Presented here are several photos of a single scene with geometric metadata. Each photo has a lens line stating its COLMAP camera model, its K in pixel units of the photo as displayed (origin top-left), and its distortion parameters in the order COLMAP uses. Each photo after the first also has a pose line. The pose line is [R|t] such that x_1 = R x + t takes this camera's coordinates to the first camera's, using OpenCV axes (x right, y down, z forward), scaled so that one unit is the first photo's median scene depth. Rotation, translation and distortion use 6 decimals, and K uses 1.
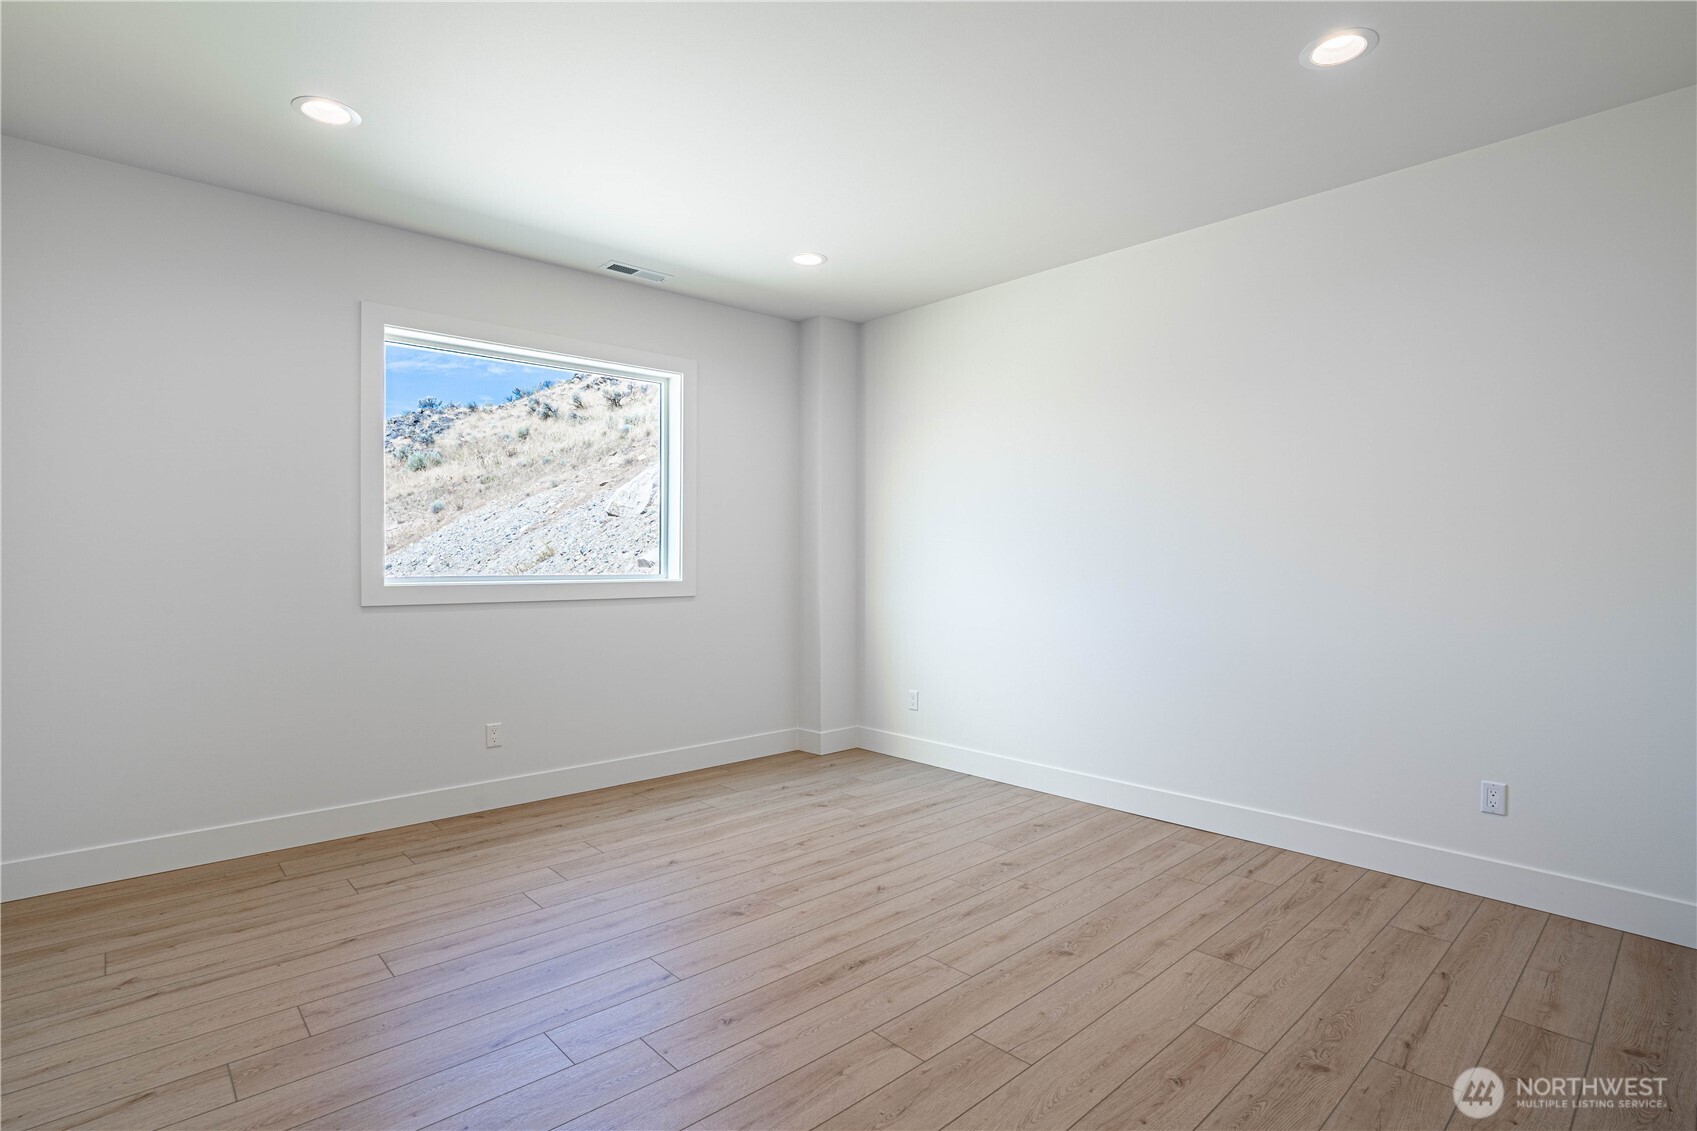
lens RADIAL K [[833.8, 0, 849.6], [0, 833.8, 557.9], [0, 0, 1]] dist [-0.068249, 0.029213]
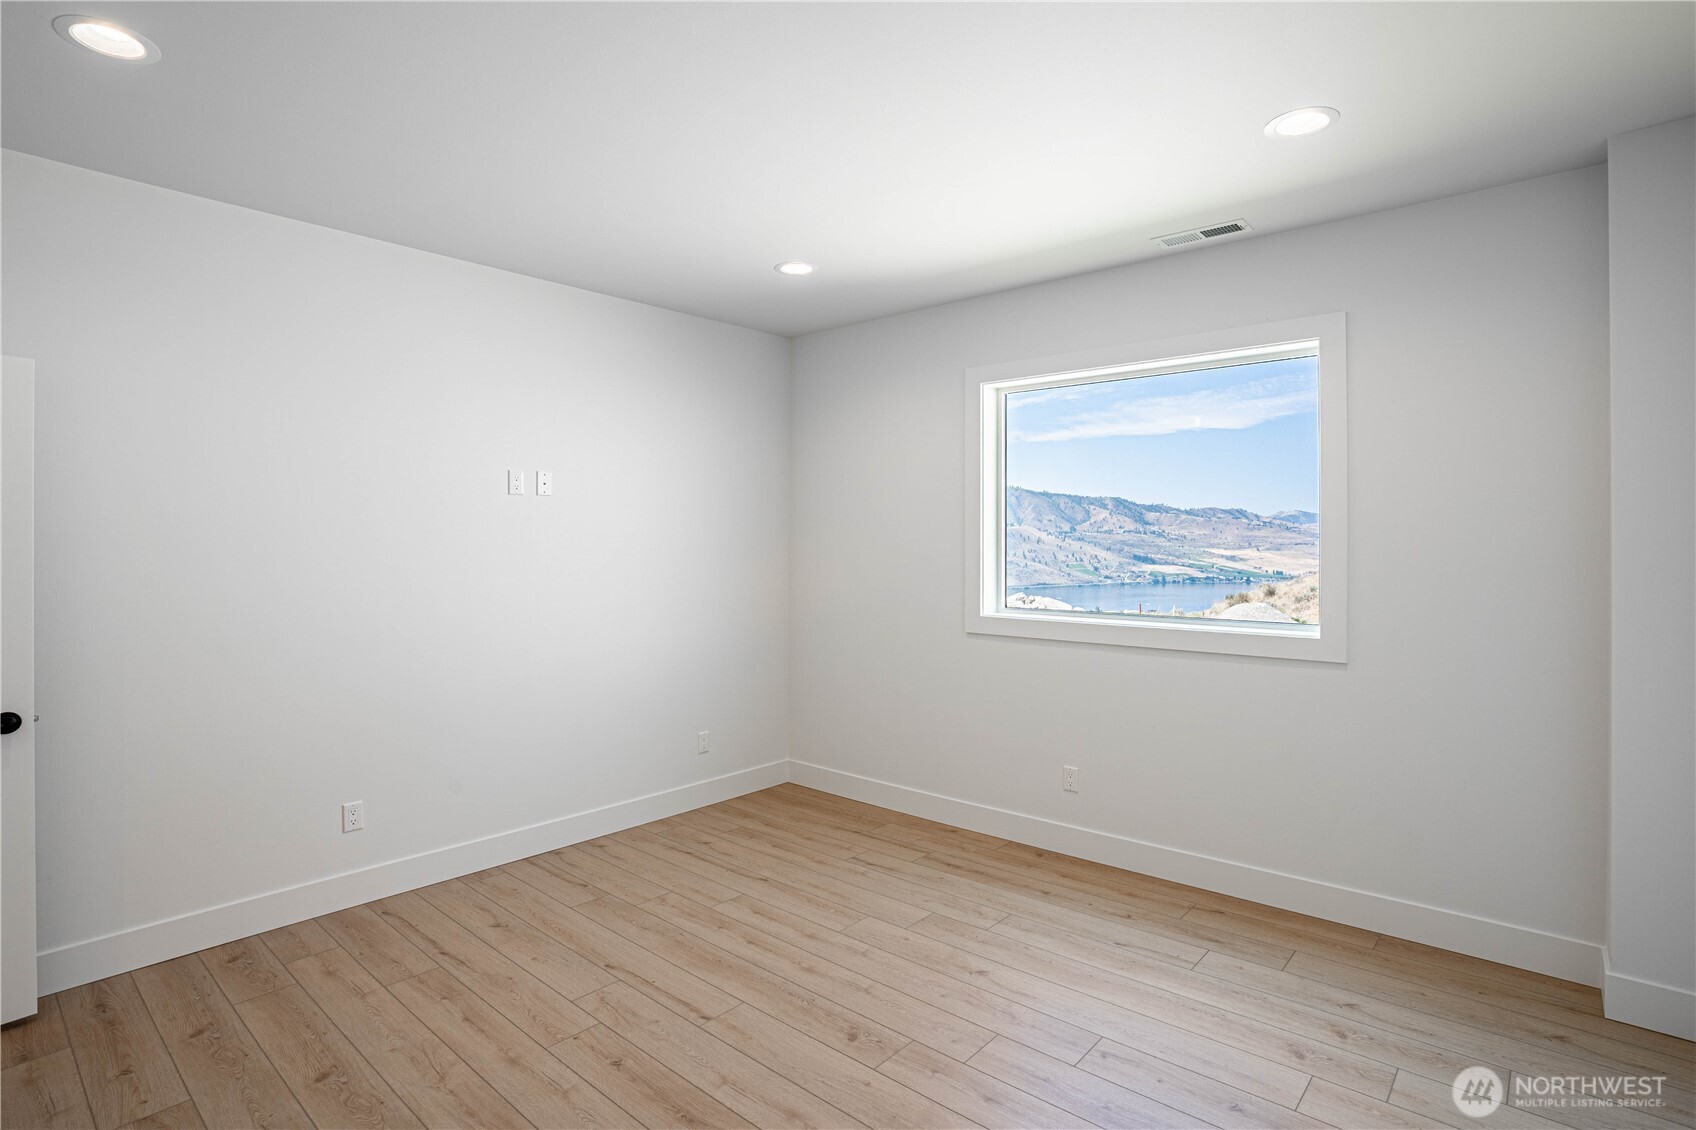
lens RADIAL K [[833.3, 0, 849.1], [0, 833.3, 557.4], [0, 0, 1]] dist [-0.068249, 0.029213]
pose [[0.120193, 0.017172, -0.992602, 0.612950], [-0.003981, 0.999851, 0.016816, -0.076188], [0.992743, 0.001931, 0.120243, 0.770141]]
